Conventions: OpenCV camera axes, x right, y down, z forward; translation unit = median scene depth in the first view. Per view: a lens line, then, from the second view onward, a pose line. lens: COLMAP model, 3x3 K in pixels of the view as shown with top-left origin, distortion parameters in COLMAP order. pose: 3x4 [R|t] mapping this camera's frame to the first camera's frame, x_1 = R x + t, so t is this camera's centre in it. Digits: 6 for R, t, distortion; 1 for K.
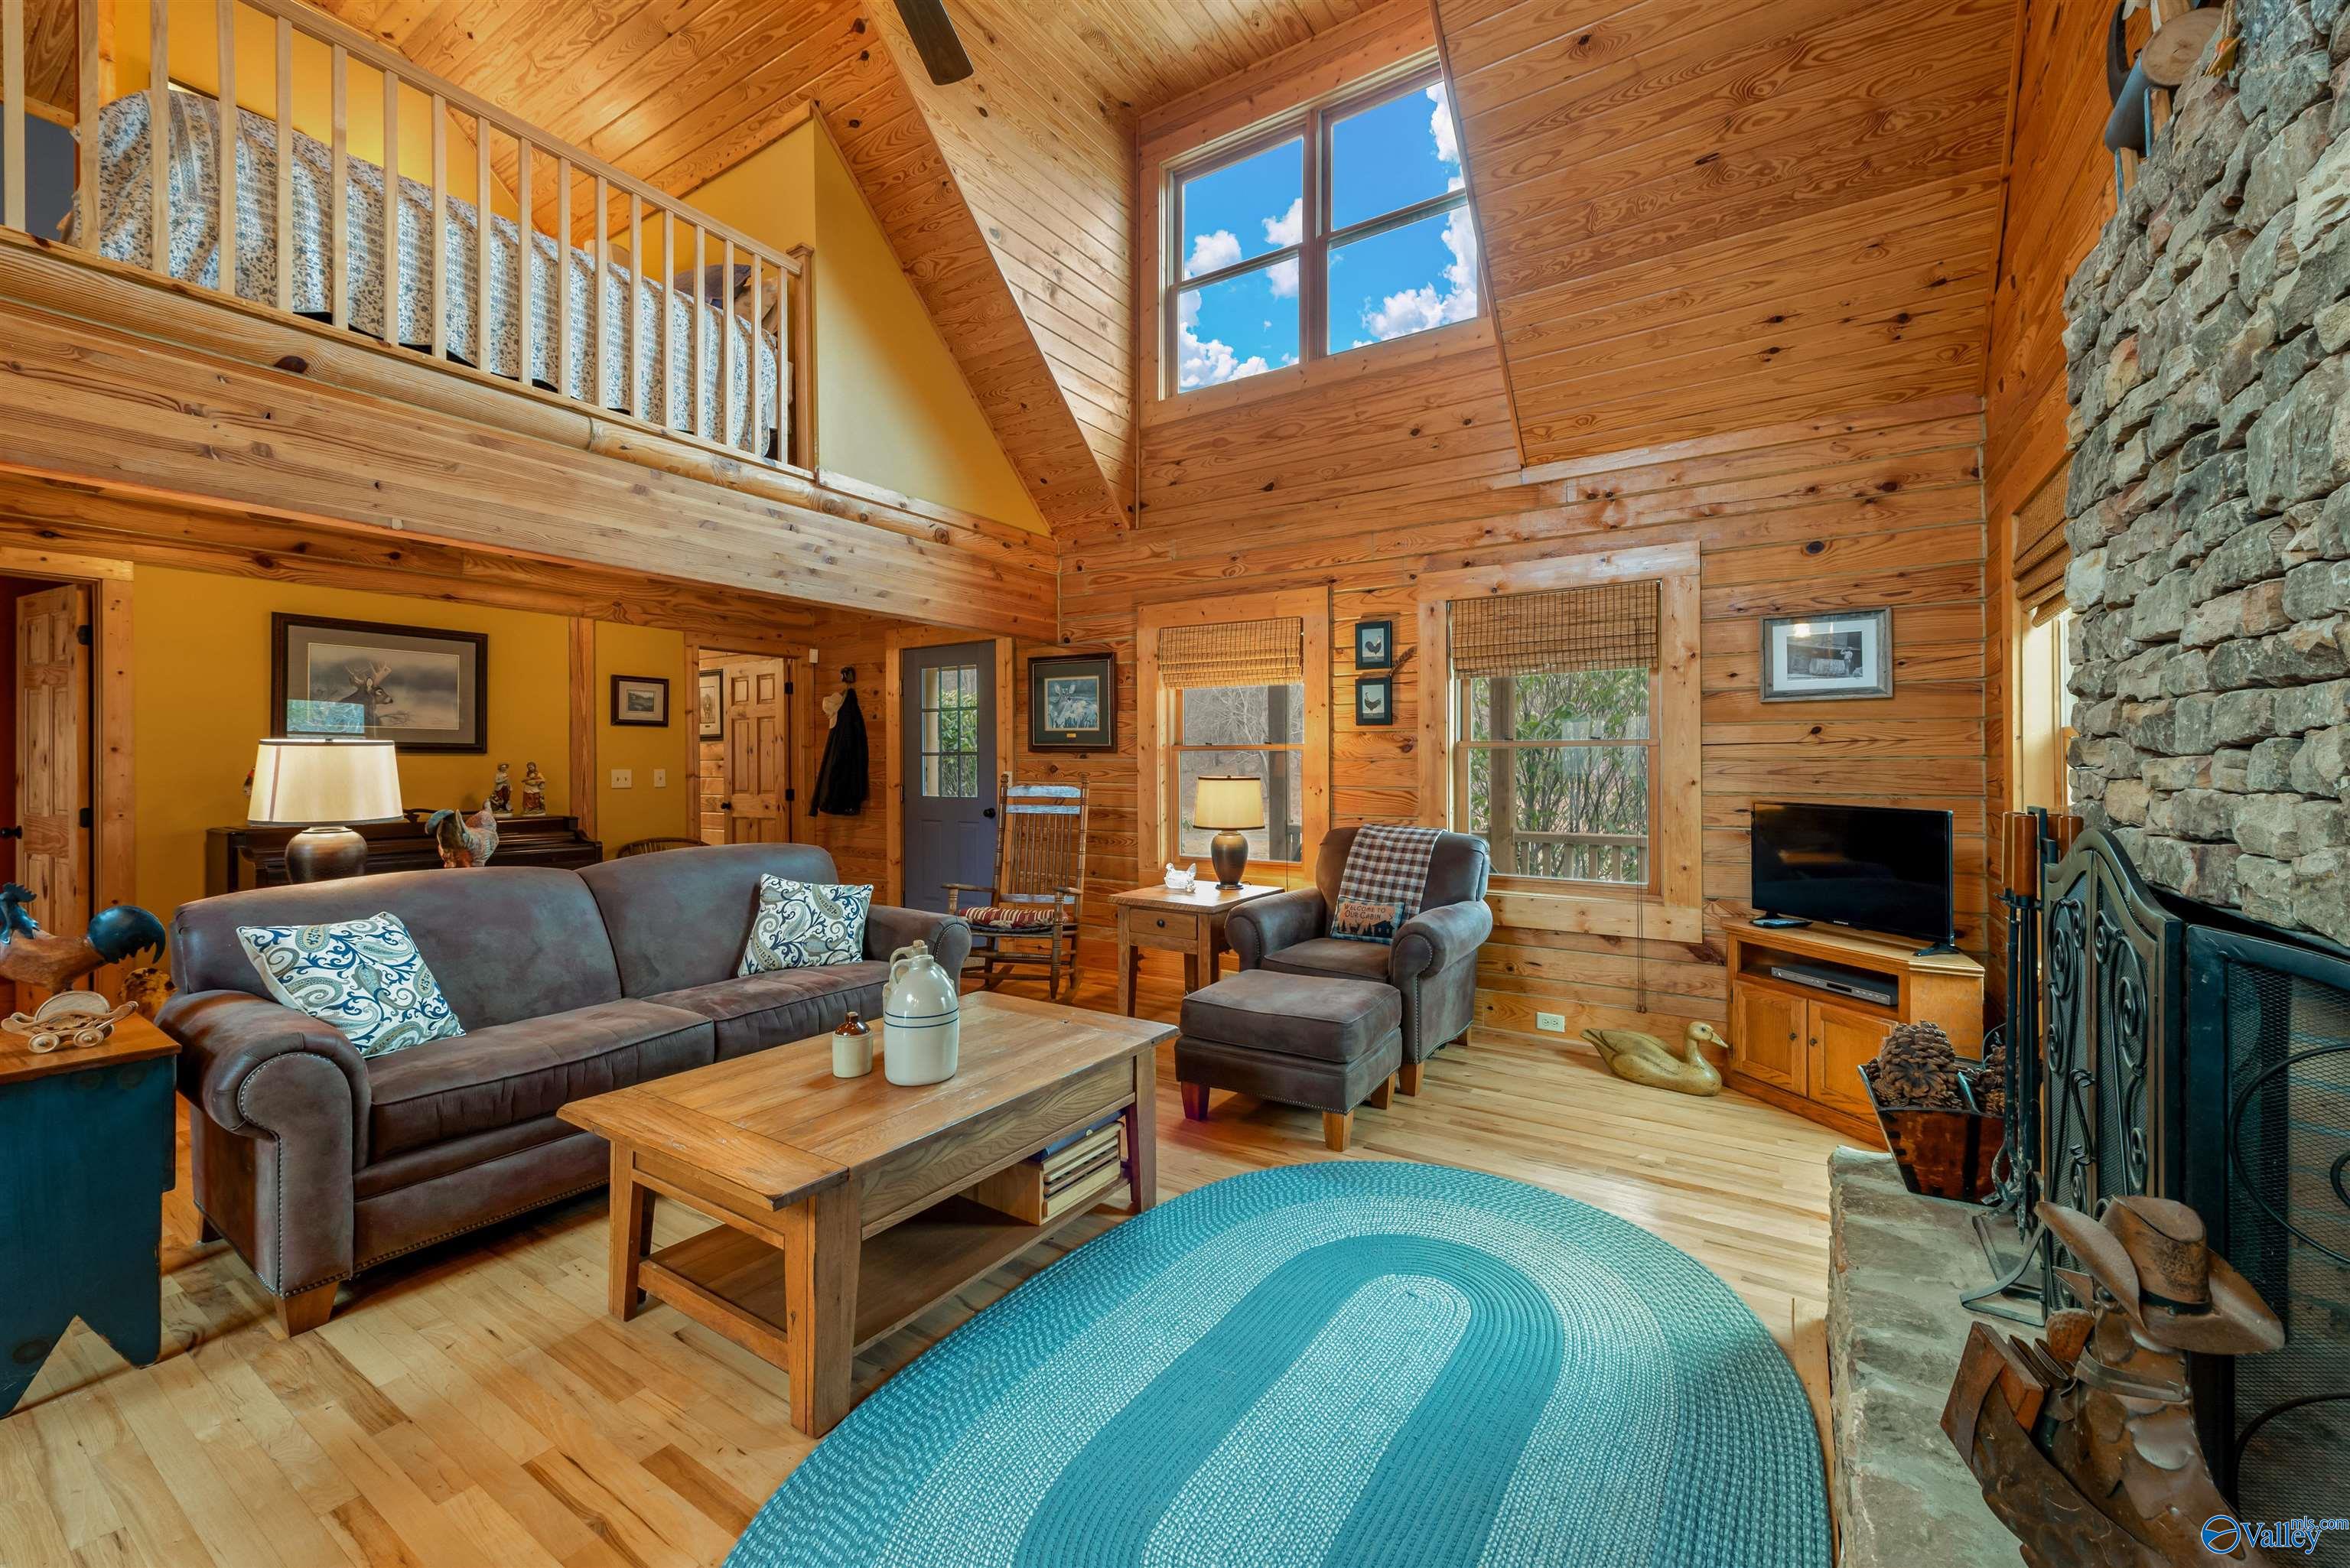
lens RADIAL K [[917.7, 0, 1200.1], [0, 917.7, 758.9], [0, 0, 1]] dist [0.013778, -0.004007]
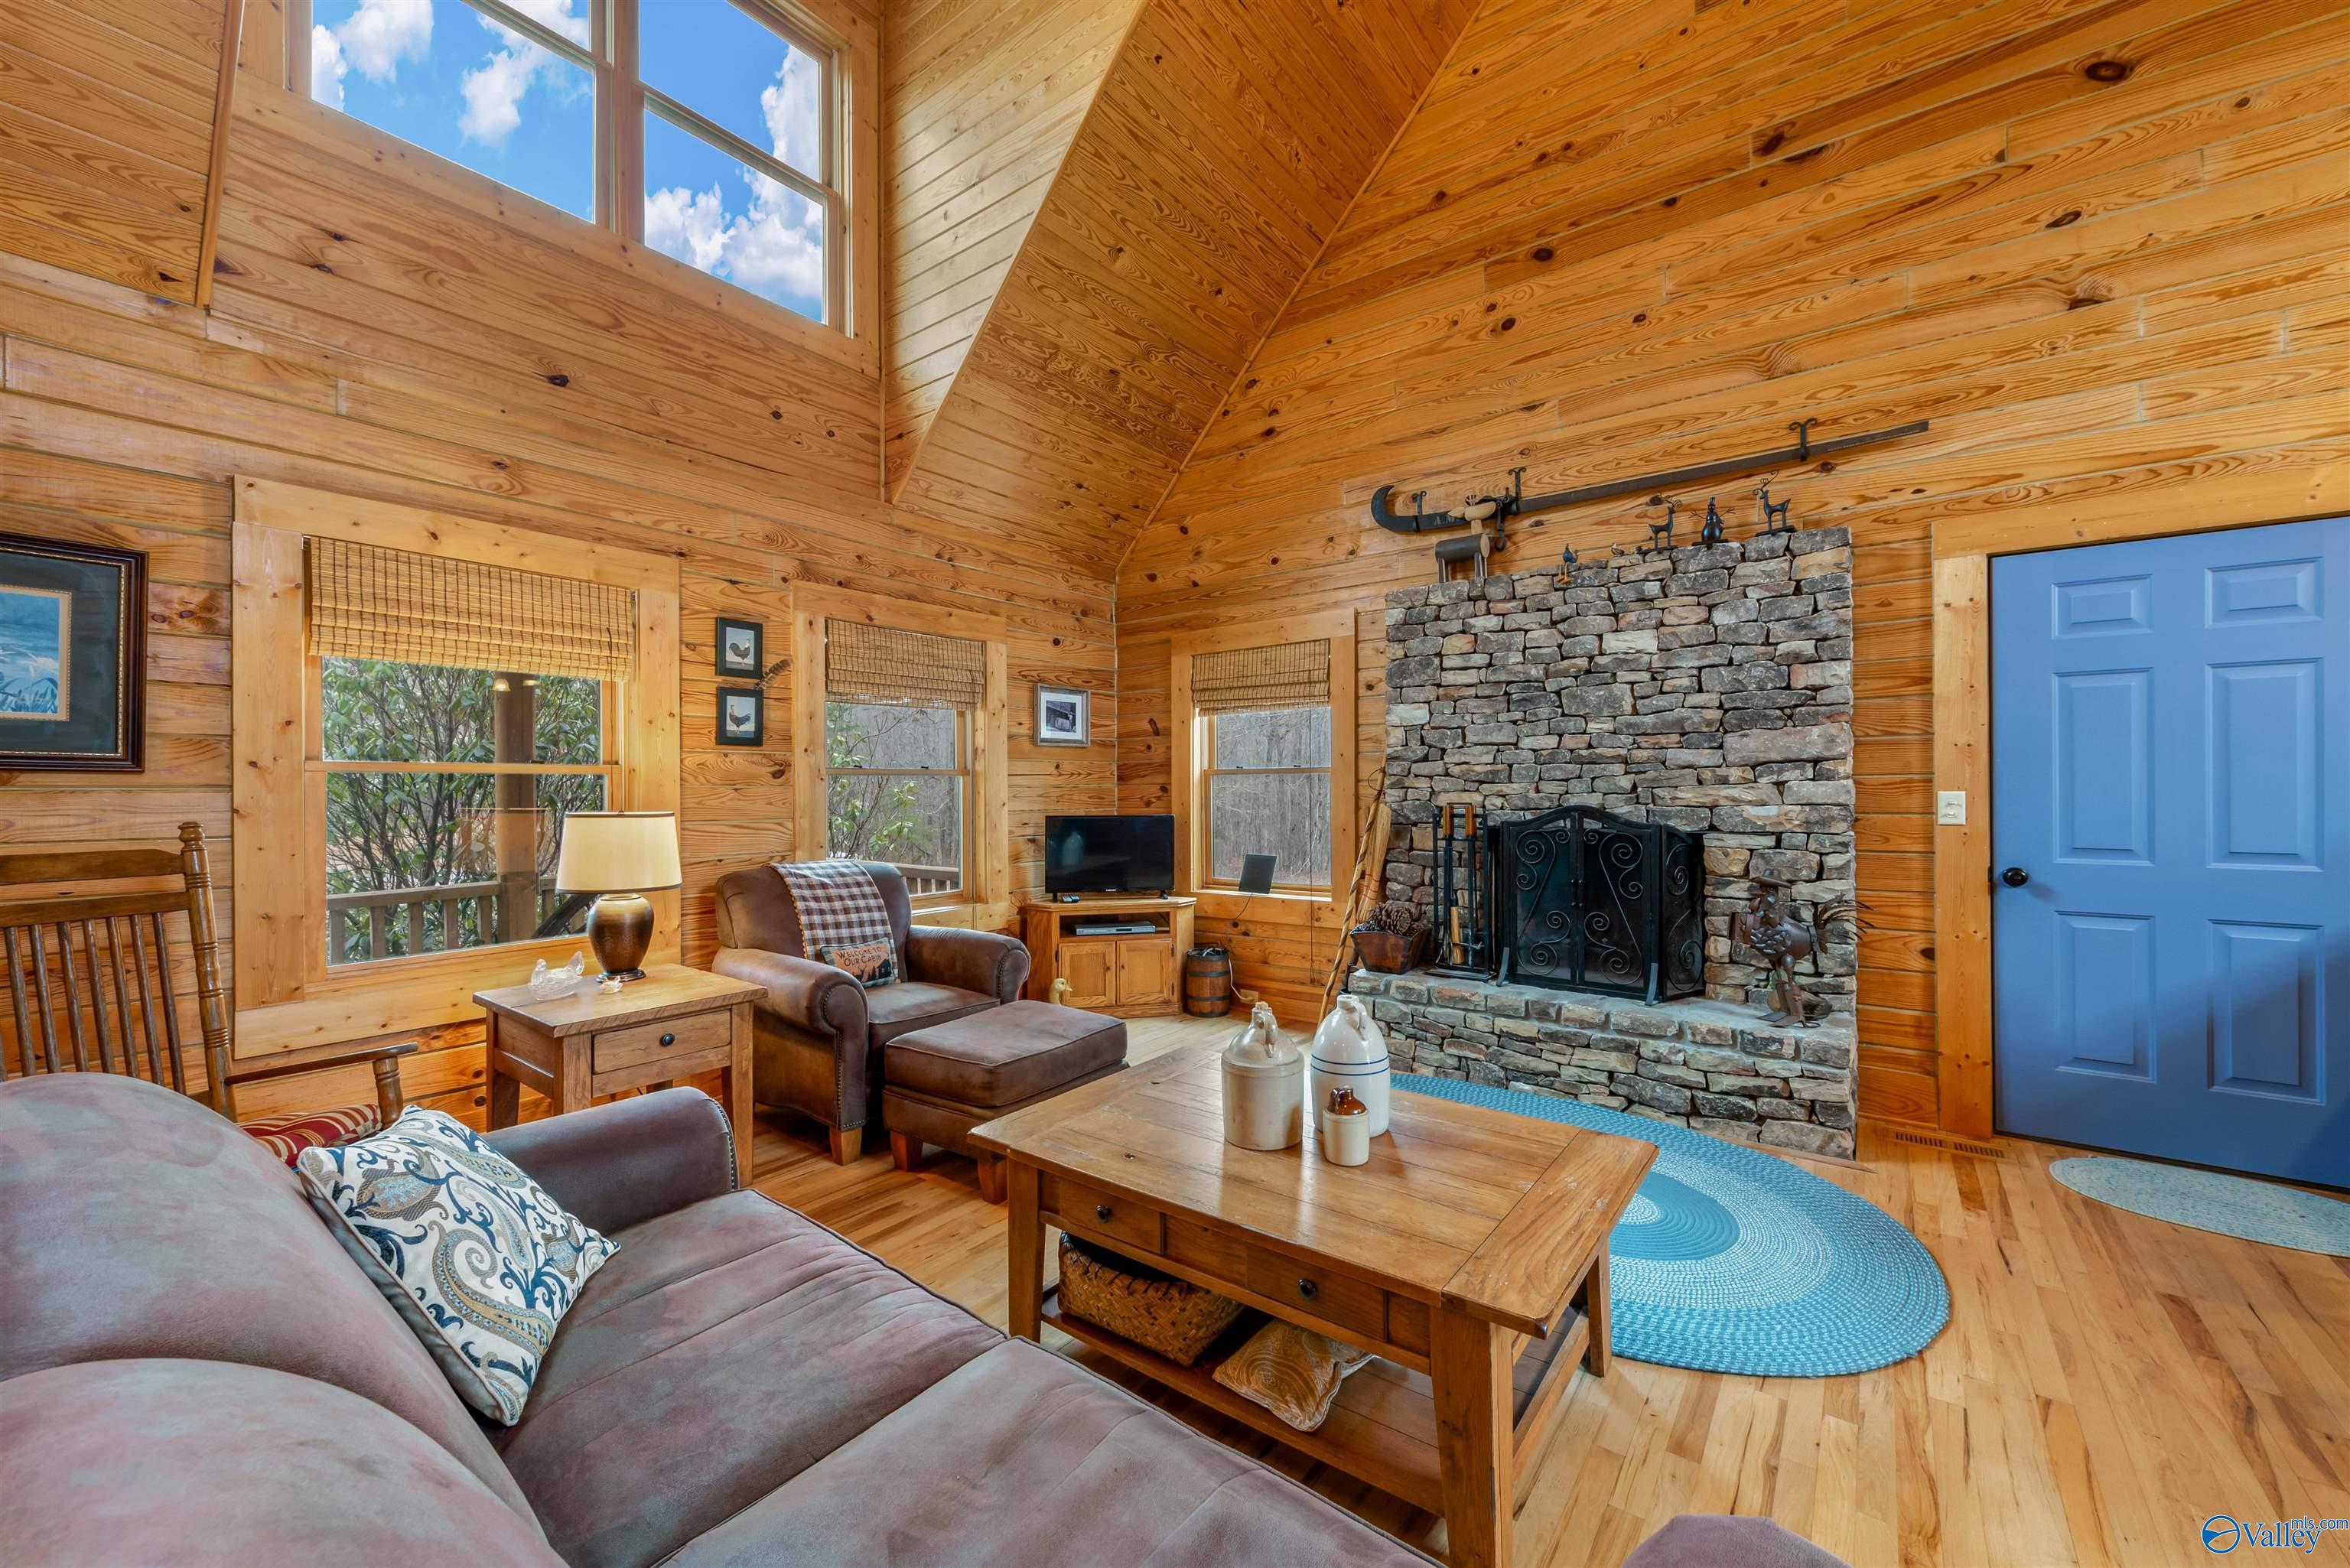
lens RADIAL K [[917.7, 0, 1195.8], [0, 917.7, 779.8], [0, 0, 1]] dist [0.013778, -0.004007]
pose [[0.069837, 0.008215, 0.997525, -0.664623], [0.003691, 0.999957, -0.008493, 0.002843], [-0.997552, 0.004275, 0.069804, 0.587972]]
